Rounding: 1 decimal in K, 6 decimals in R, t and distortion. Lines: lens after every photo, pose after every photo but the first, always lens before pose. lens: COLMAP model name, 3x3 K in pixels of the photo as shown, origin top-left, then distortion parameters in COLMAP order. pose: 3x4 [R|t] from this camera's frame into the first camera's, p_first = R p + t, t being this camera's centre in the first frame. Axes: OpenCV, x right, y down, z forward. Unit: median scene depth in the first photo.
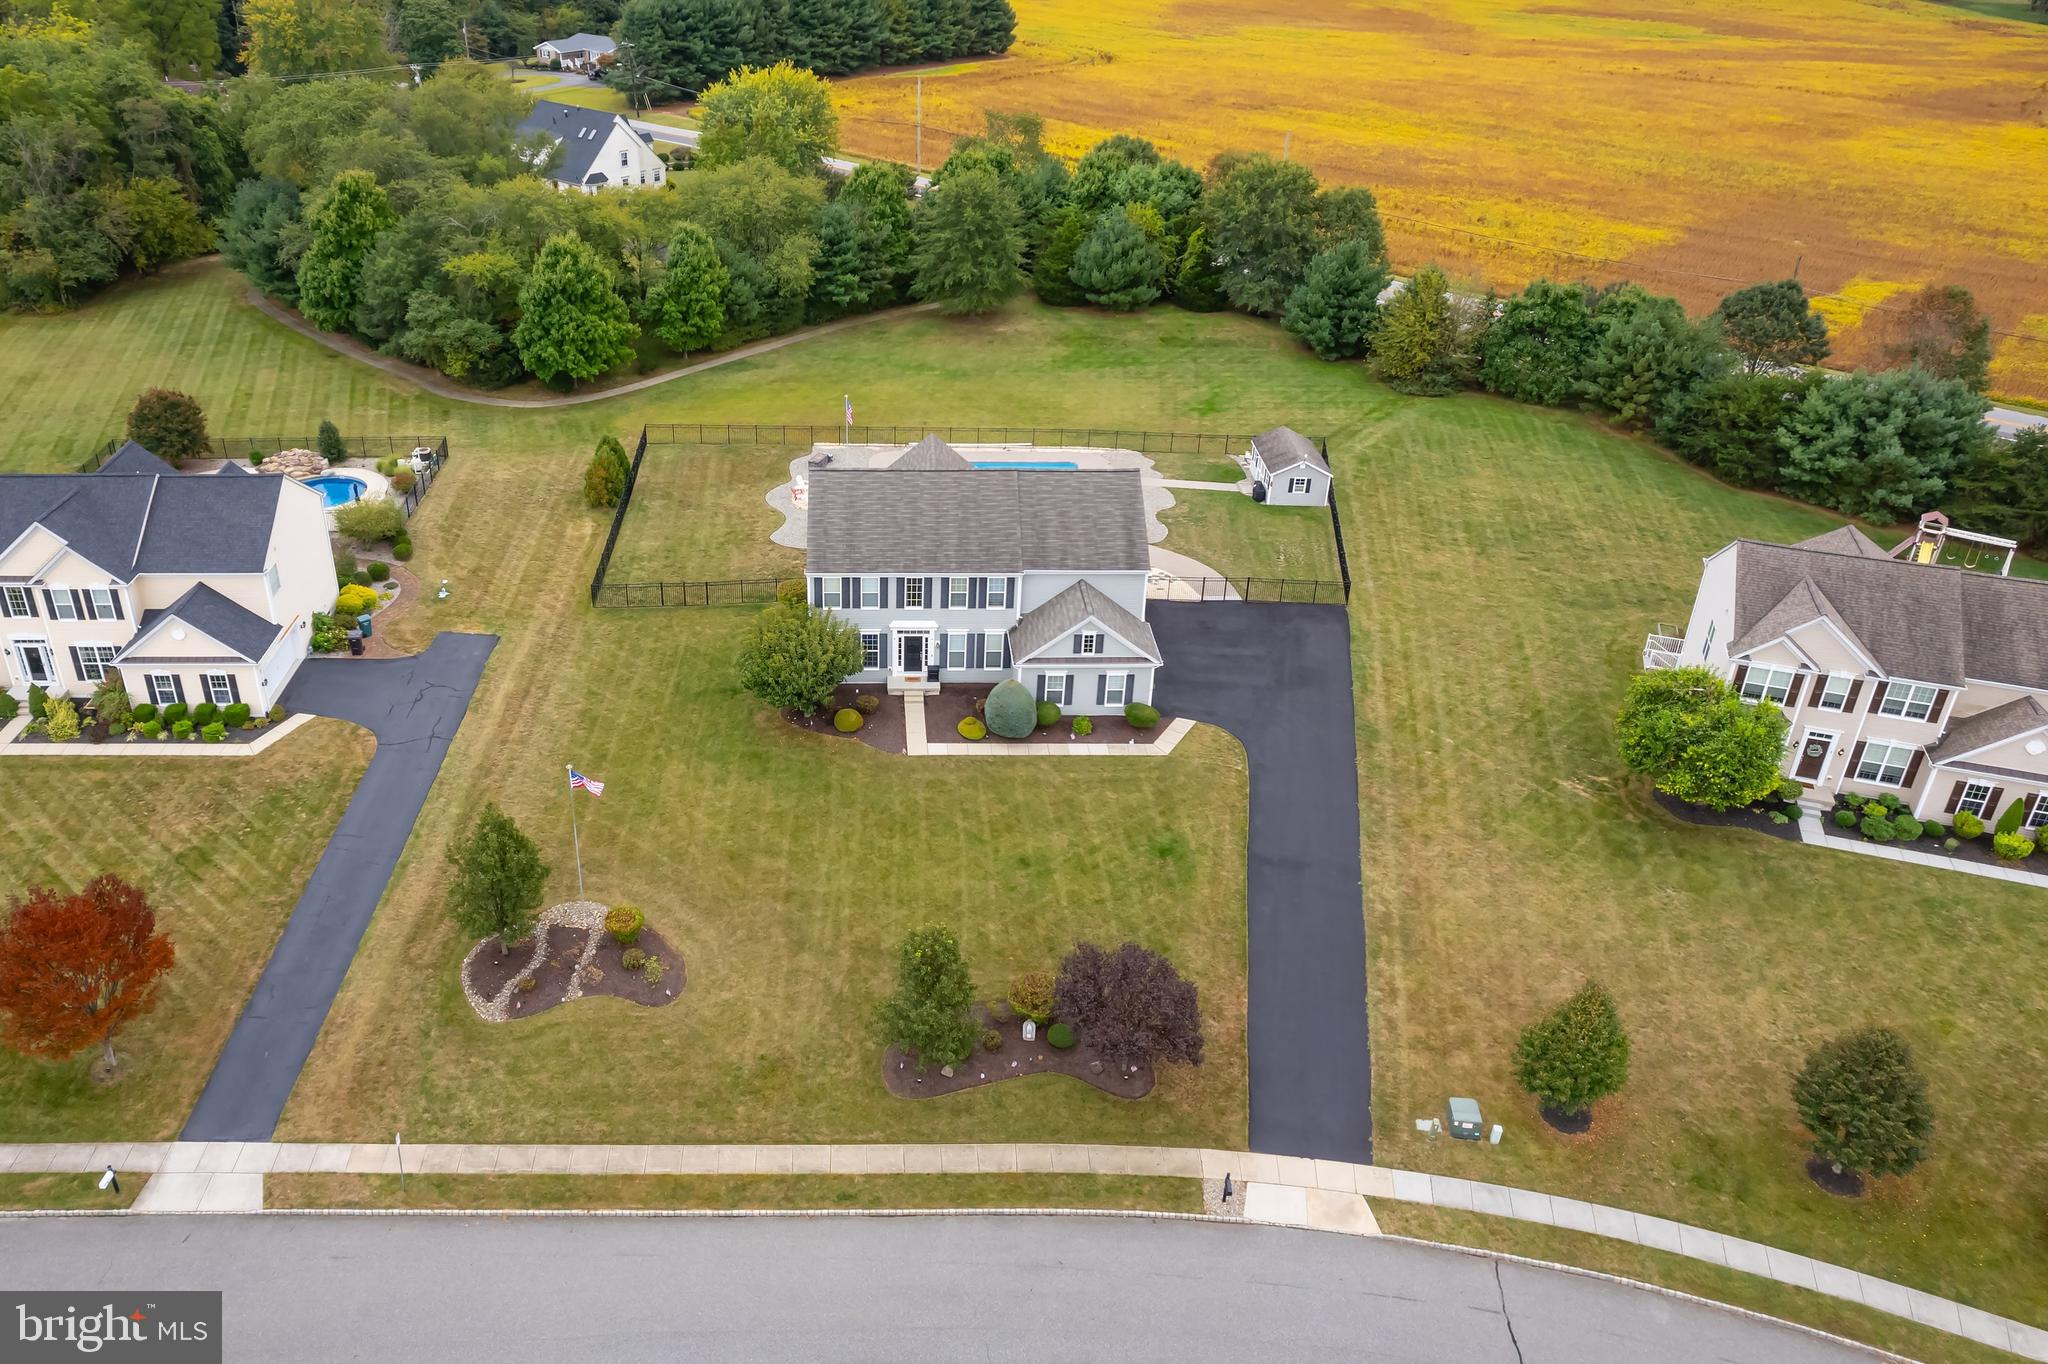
lens RADIAL K [[1506.8, 0, 872.1], [0, 1506.8, 602.9], [0, 0, 1]] dist [-0.071711, 0.071532]
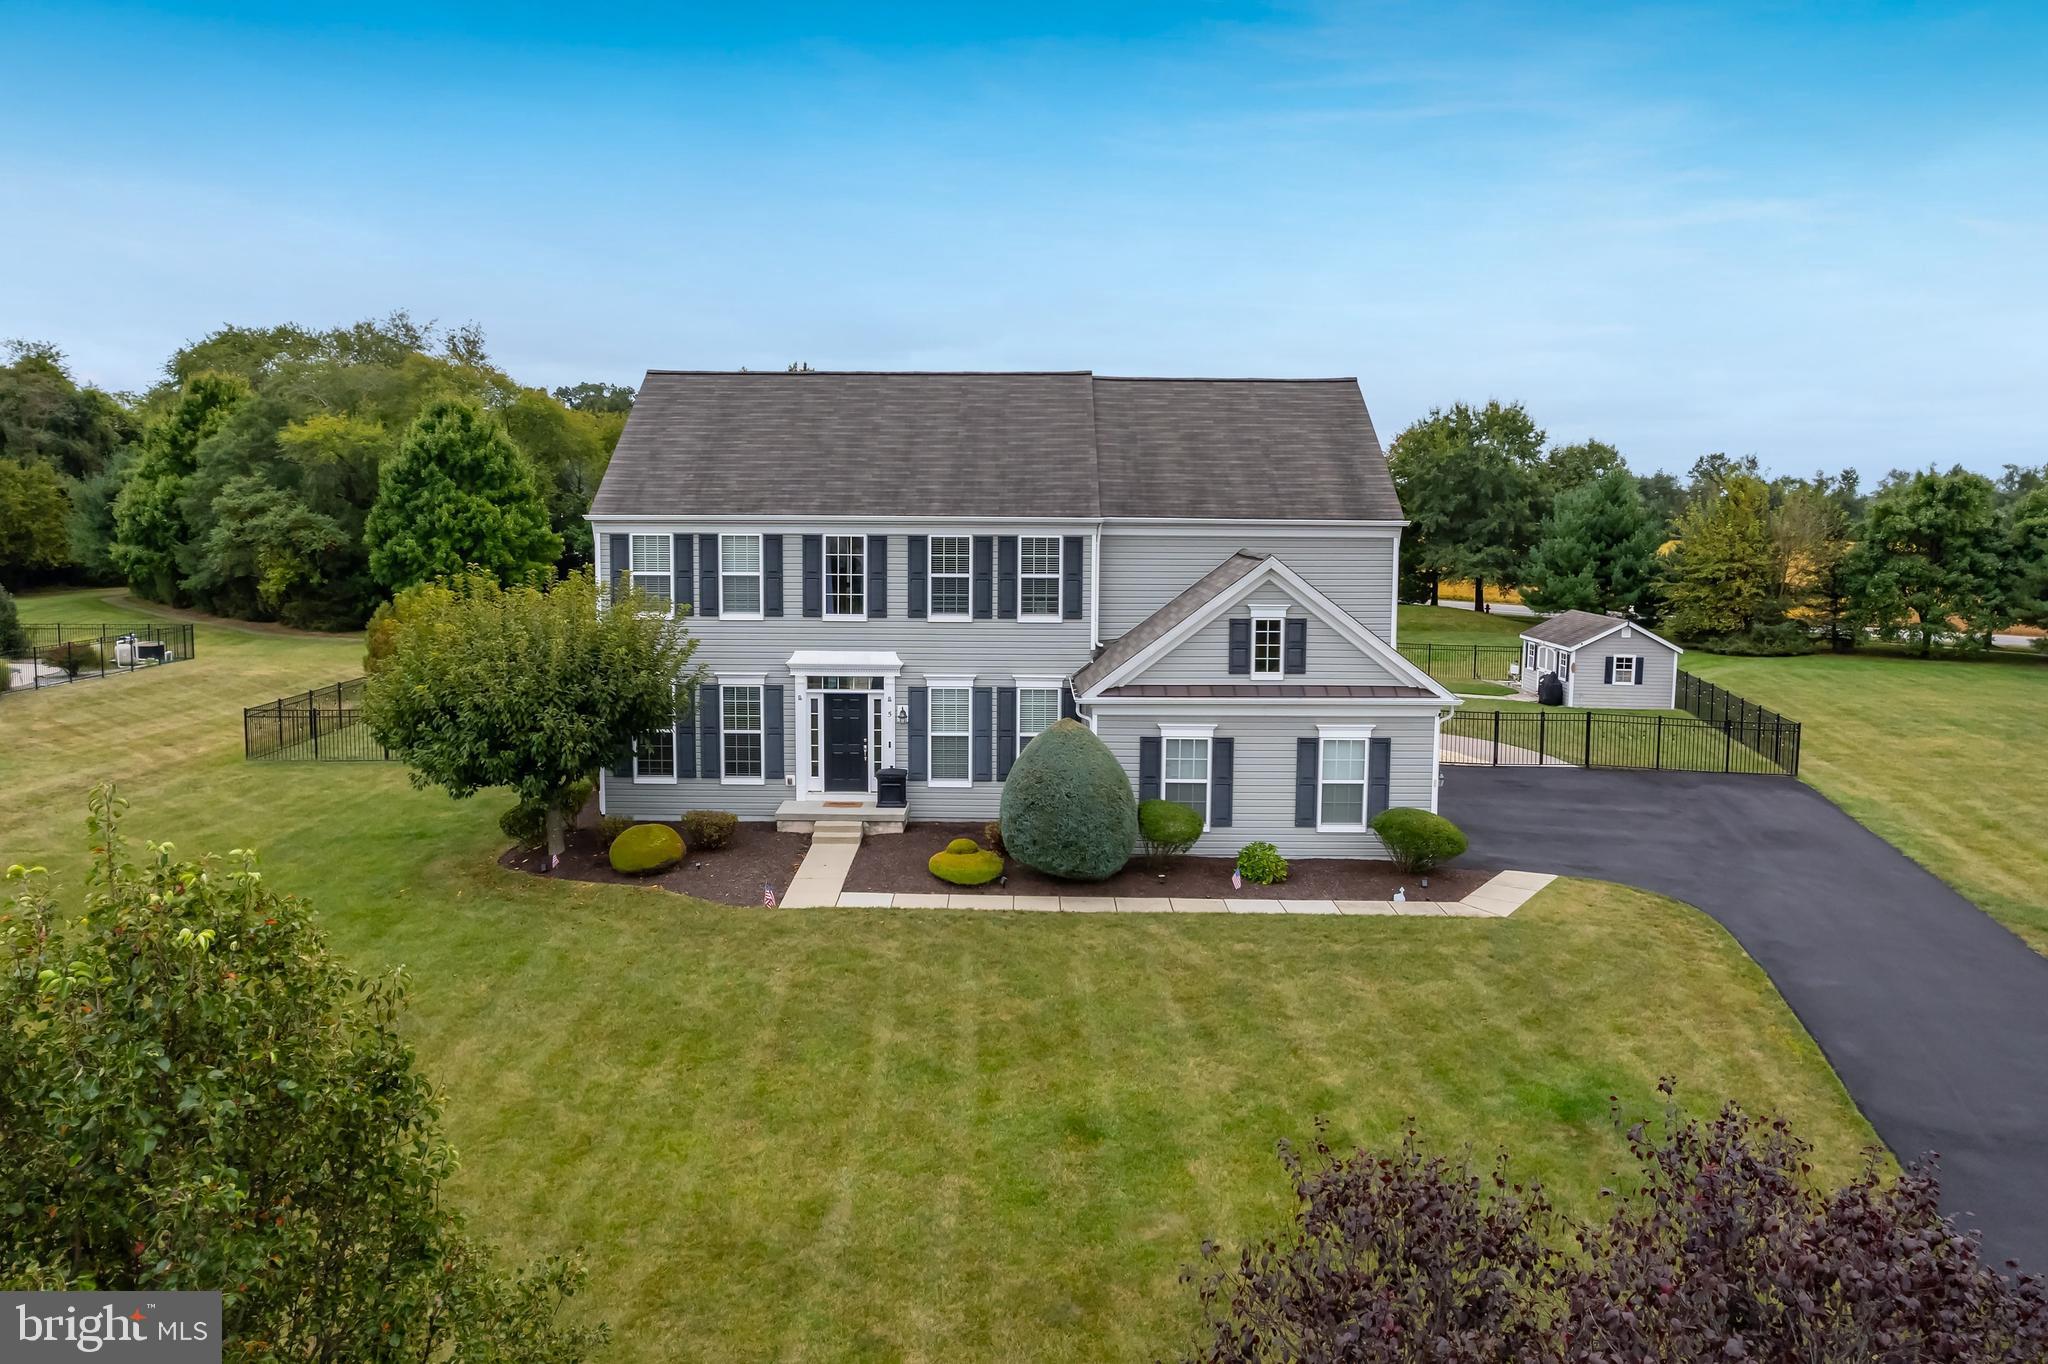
lens RADIAL K [[1494.5, 0, 991.7], [0, 1494.5, 674.7], [0, 0, 1]] dist [-0.064320, 0.053320]
pose [[0.999683, 0.008389, -0.023749, 0.077986], [-0.016543, 0.929699, -0.367947, 0.169323], [0.018993, 0.368223, 0.929543, 0.613486]]
